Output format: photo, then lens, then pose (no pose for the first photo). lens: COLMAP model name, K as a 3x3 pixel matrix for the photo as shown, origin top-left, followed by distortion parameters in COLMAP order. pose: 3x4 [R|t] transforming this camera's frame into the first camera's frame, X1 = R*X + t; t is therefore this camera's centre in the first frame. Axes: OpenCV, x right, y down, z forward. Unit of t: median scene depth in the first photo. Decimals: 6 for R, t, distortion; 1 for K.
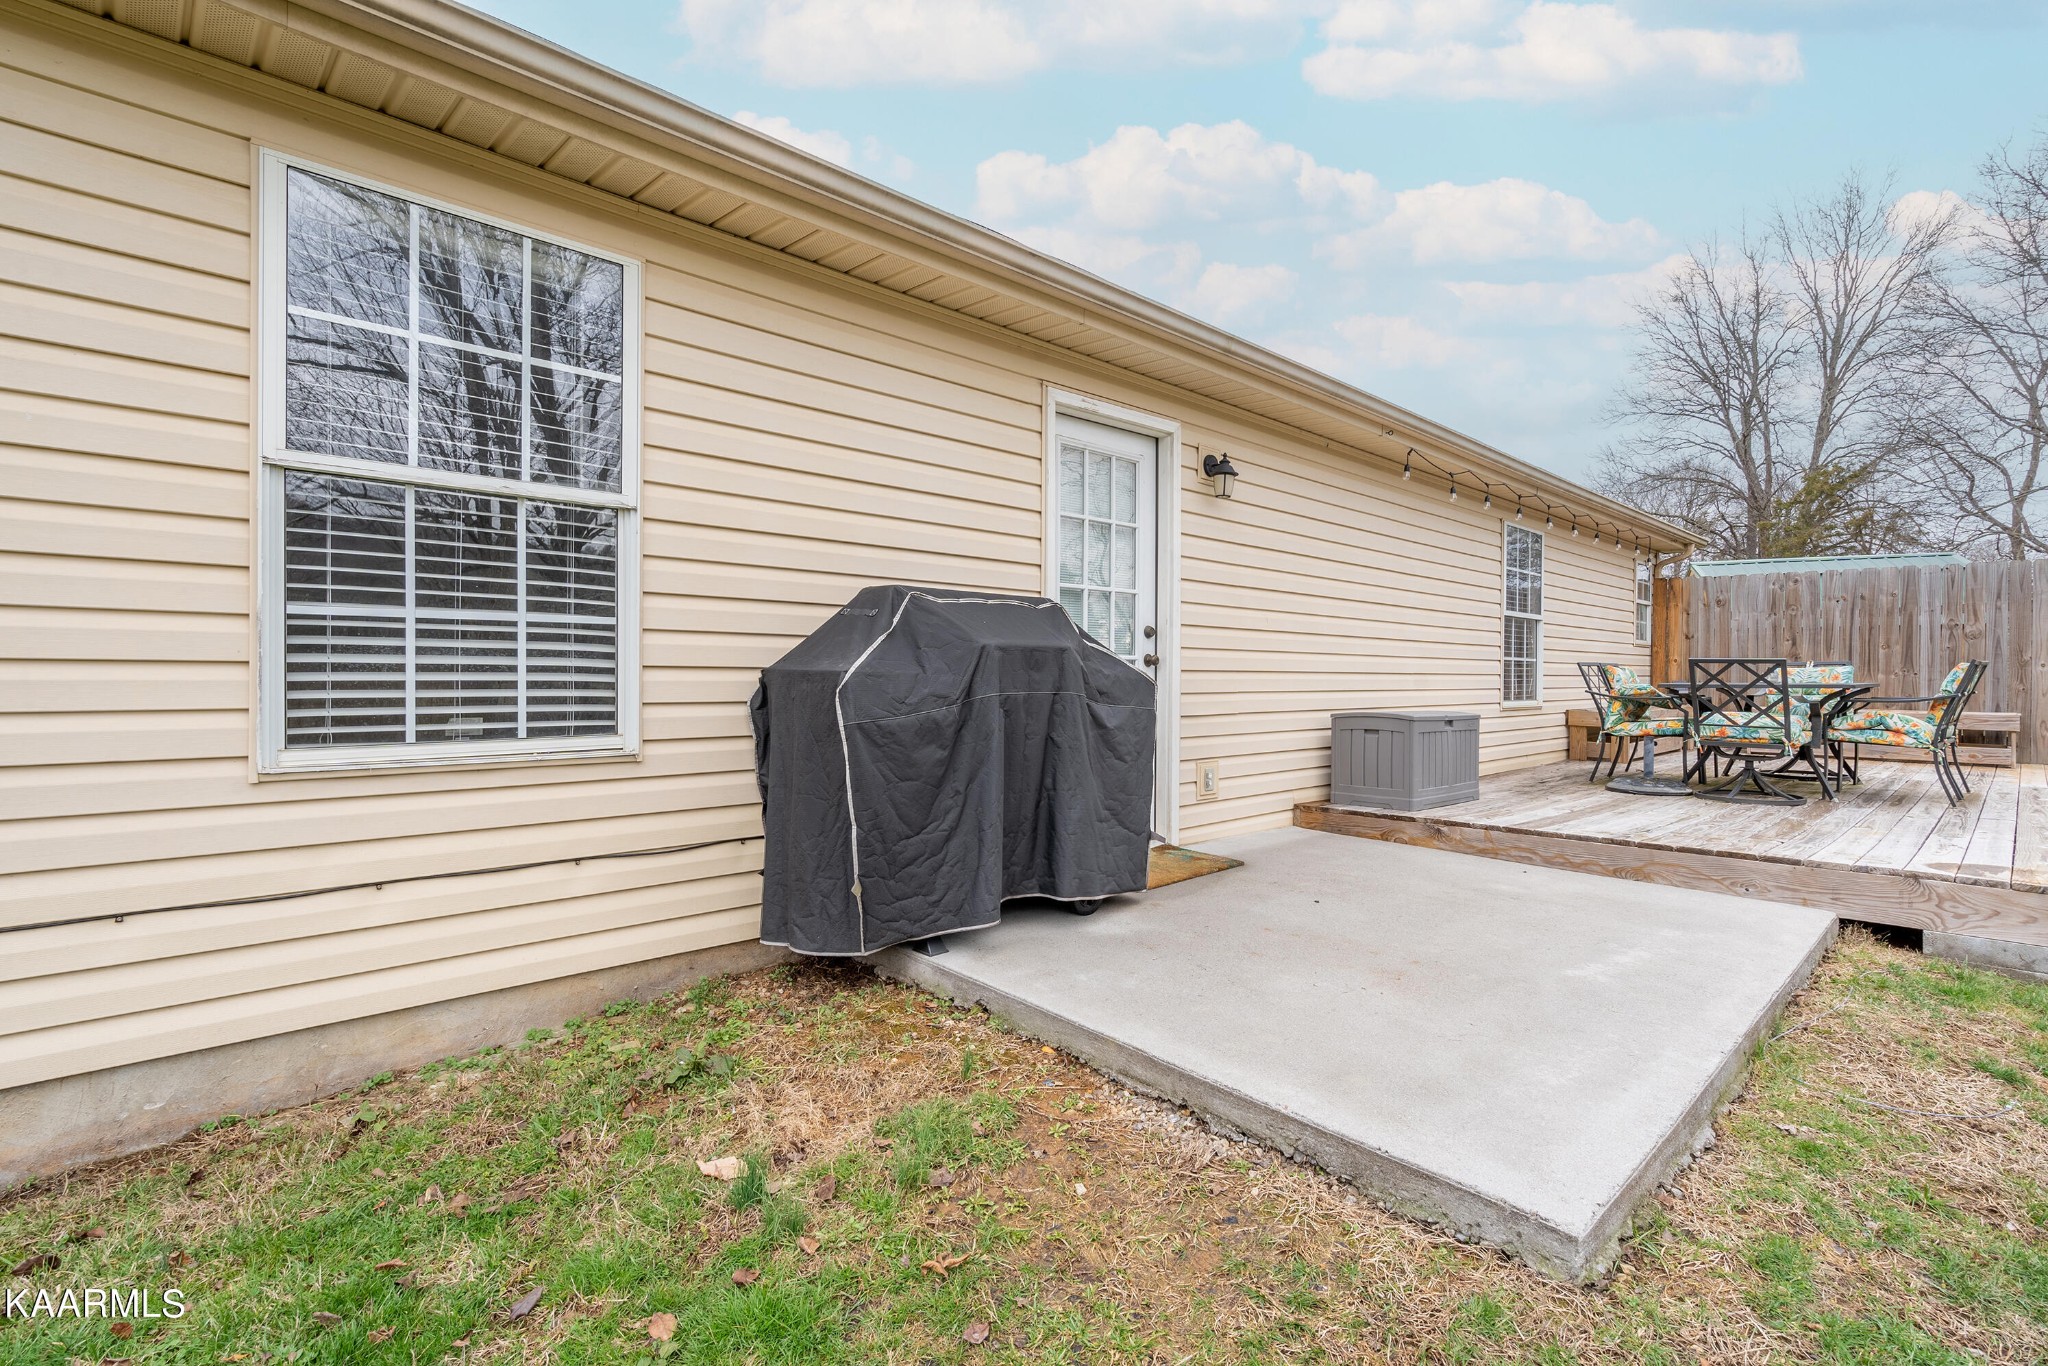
lens RADIAL K [[939.4, 0, 1027.6], [0, 939.4, 679.7], [0, 0, 1]] dist [0.001021, 0.001288]
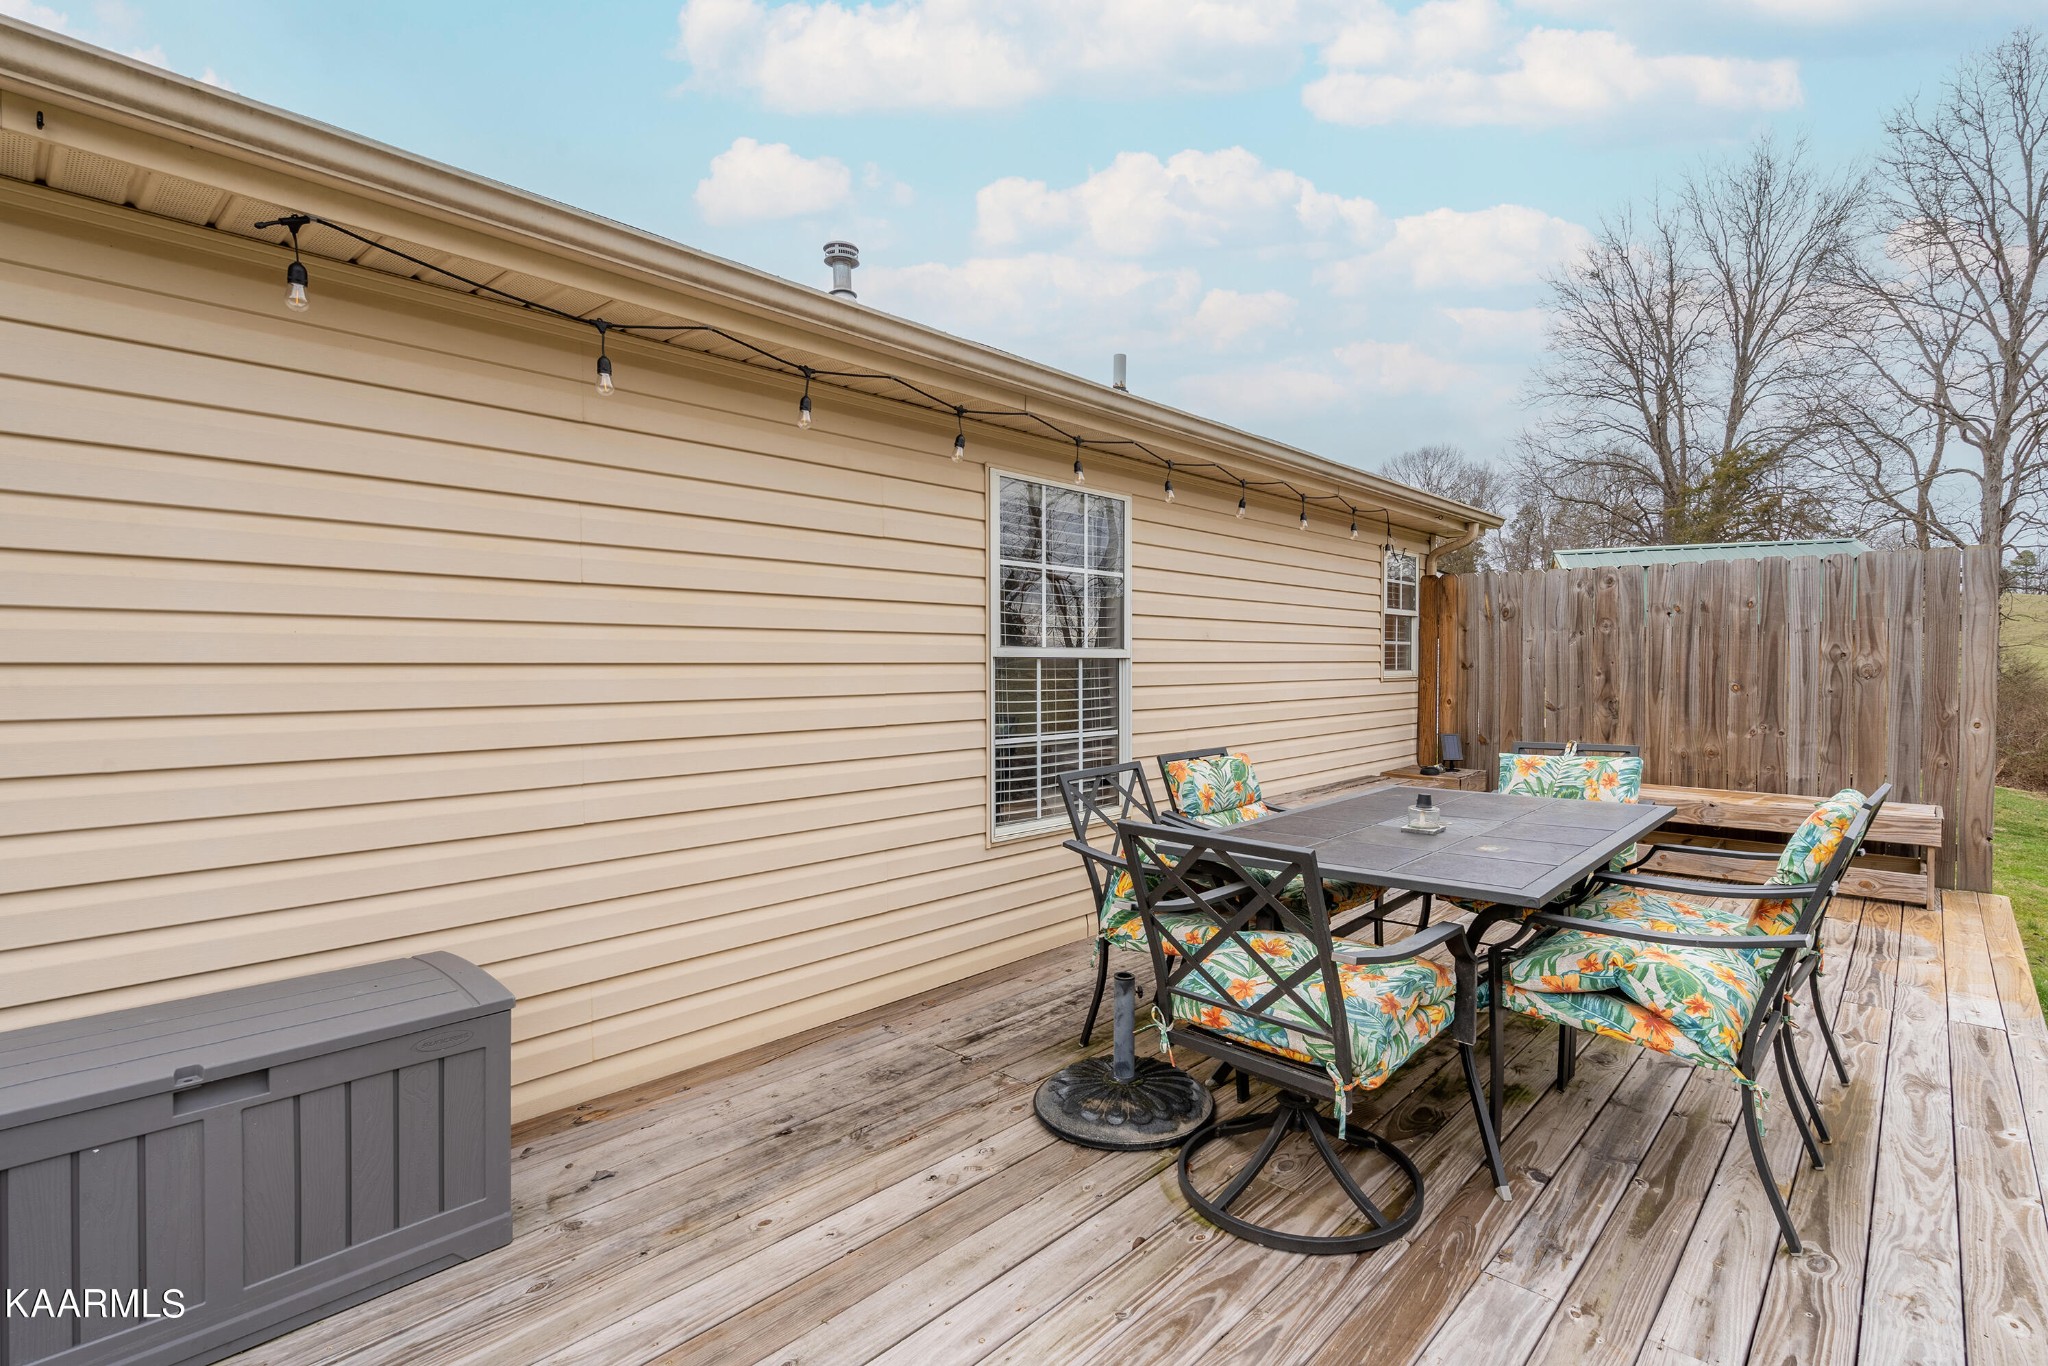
lens RADIAL K [[939.4, 0, 1057.2], [0, 939.4, 682.4], [0, 0, 1]] dist [0.001021, 0.001288]
pose [[0.997603, -0.009574, 0.068536, 0.432748], [0.008486, 0.999834, 0.016152, -0.053990], [-0.068679, -0.015532, 0.997518, 0.422882]]
